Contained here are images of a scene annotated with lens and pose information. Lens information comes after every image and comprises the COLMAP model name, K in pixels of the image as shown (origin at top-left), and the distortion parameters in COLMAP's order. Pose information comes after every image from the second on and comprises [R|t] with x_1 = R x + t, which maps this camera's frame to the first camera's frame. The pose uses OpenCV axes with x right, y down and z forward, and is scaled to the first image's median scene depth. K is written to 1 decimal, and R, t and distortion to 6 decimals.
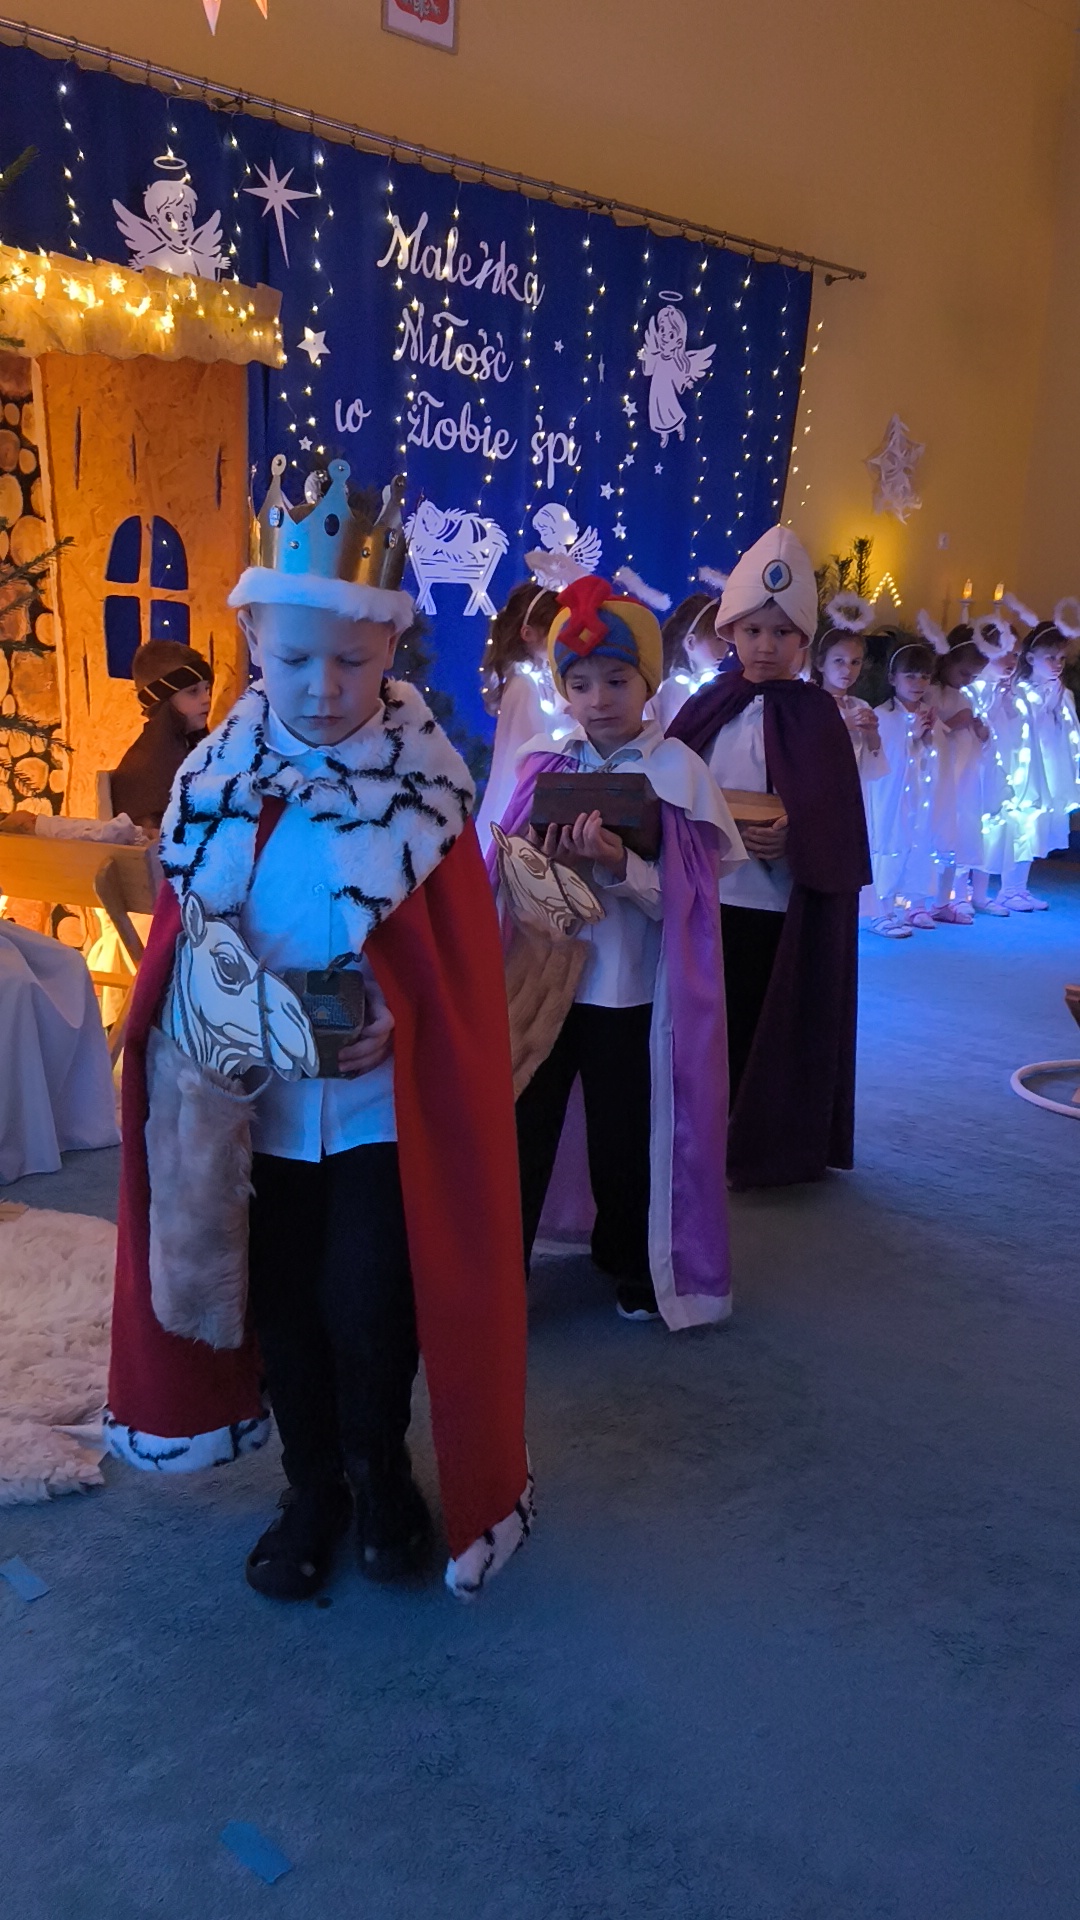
lens RADIAL K [[1558.4, 0, 533.0], [0, 1558.4, 971.7], [0, 0, 1]] dist [0.047701, -0.007825]
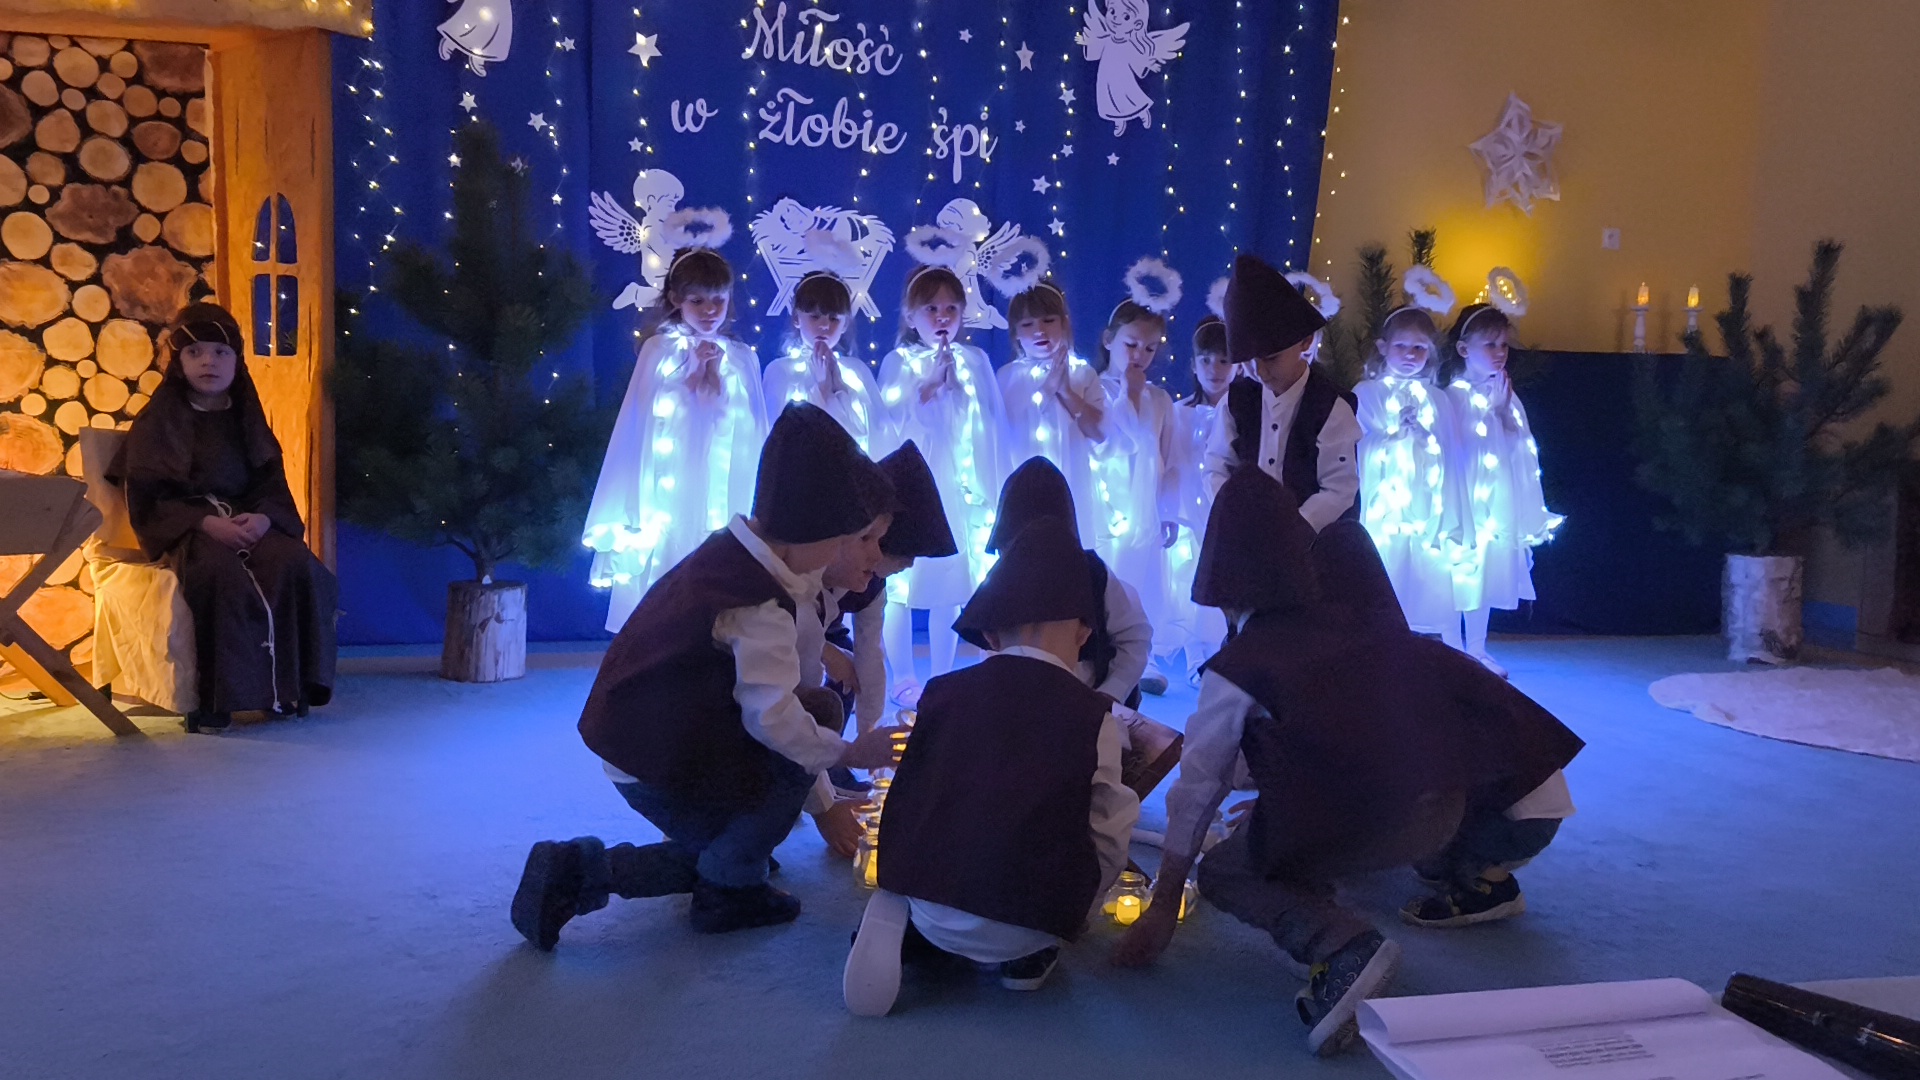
lens RADIAL K [[1558.4, 0, 966.4], [0, 1558.4, 524.0], [0, 0, 1]] dist [0.047701, -0.007825]
pose [[0.915147, 0.012580, -0.402924, 0.407254], [-0.075761, 0.987070, -0.141255, 0.019353], [0.395938, 0.159795, 0.904267, 0.213339]]
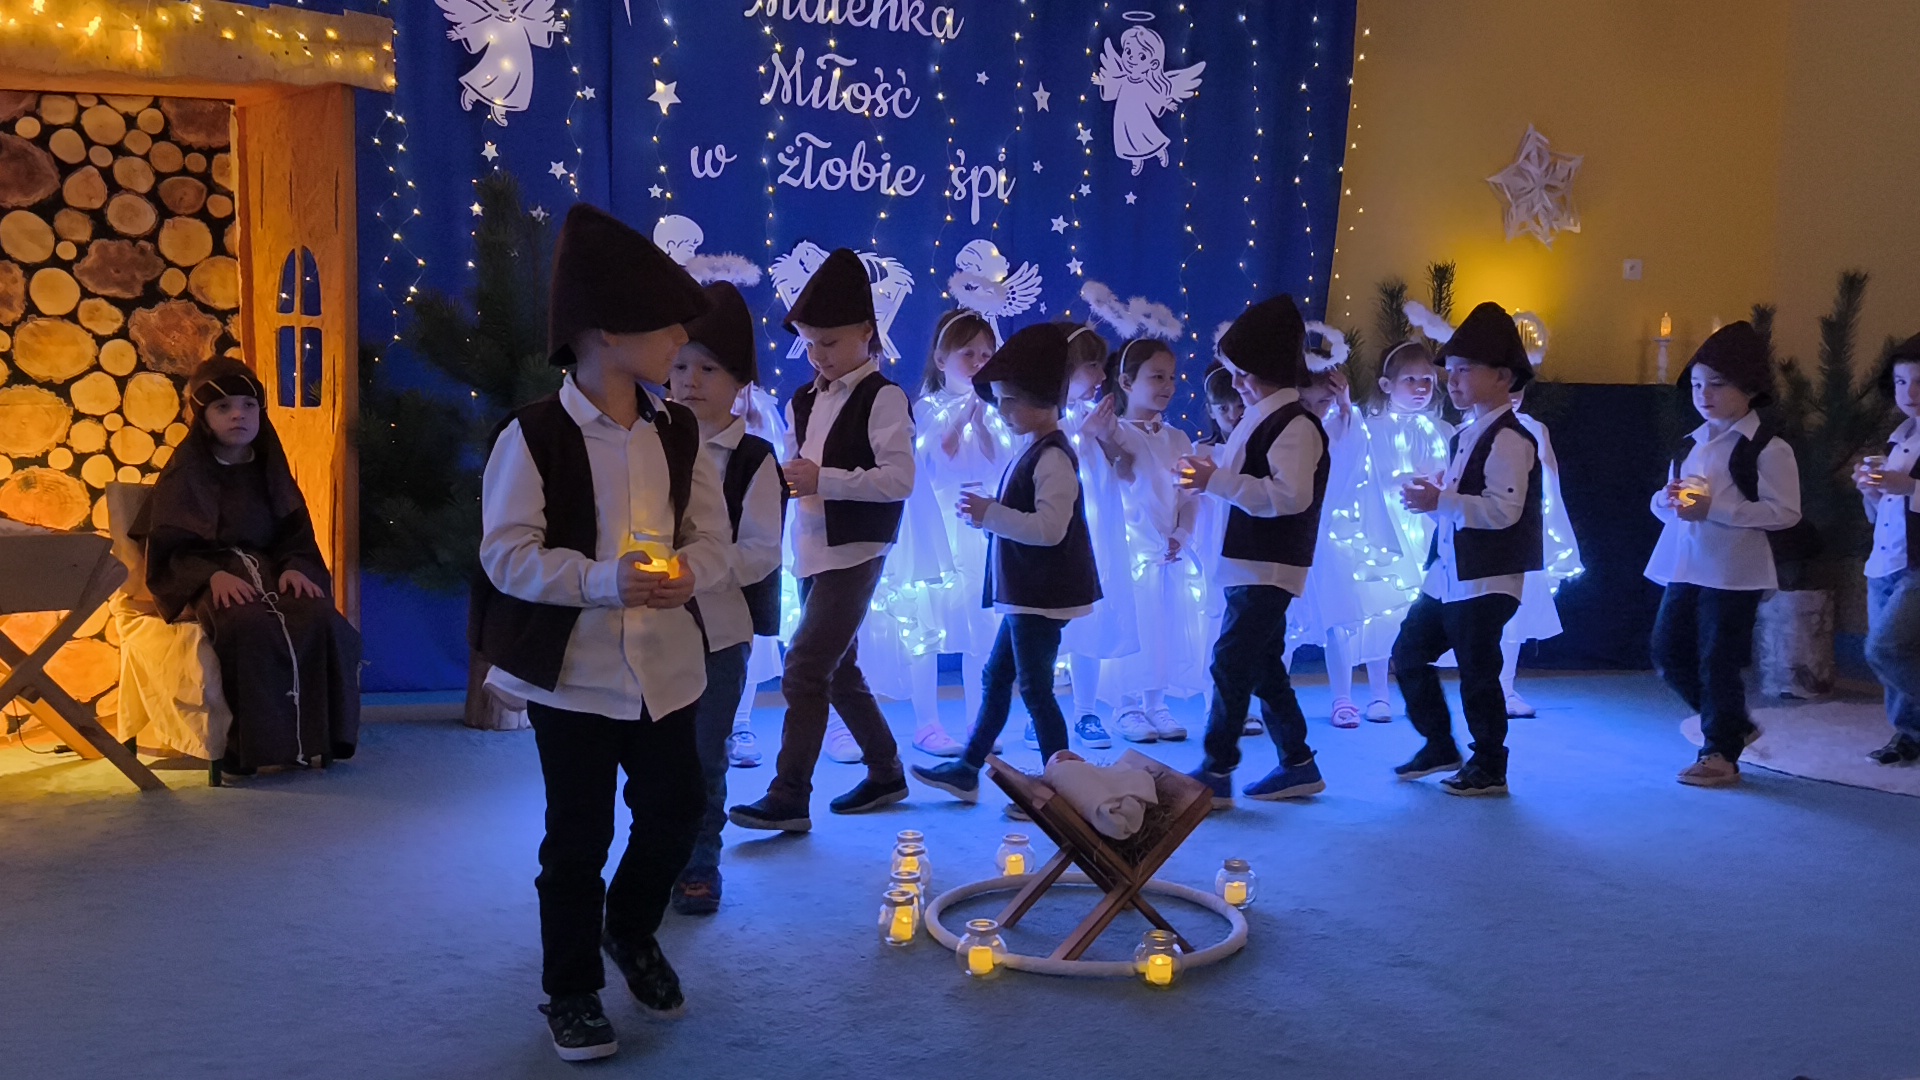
lens RADIAL K [[1558.4, 0, 966.7], [0, 1558.4, 524.0], [0, 0, 1]] dist [0.047701, -0.007825]
pose [[0.910061, -0.004084, -0.414455, 0.405580], [-0.067994, 0.984933, -0.159006, 0.012598], [0.408860, 0.172886, 0.896071, 0.213655]]
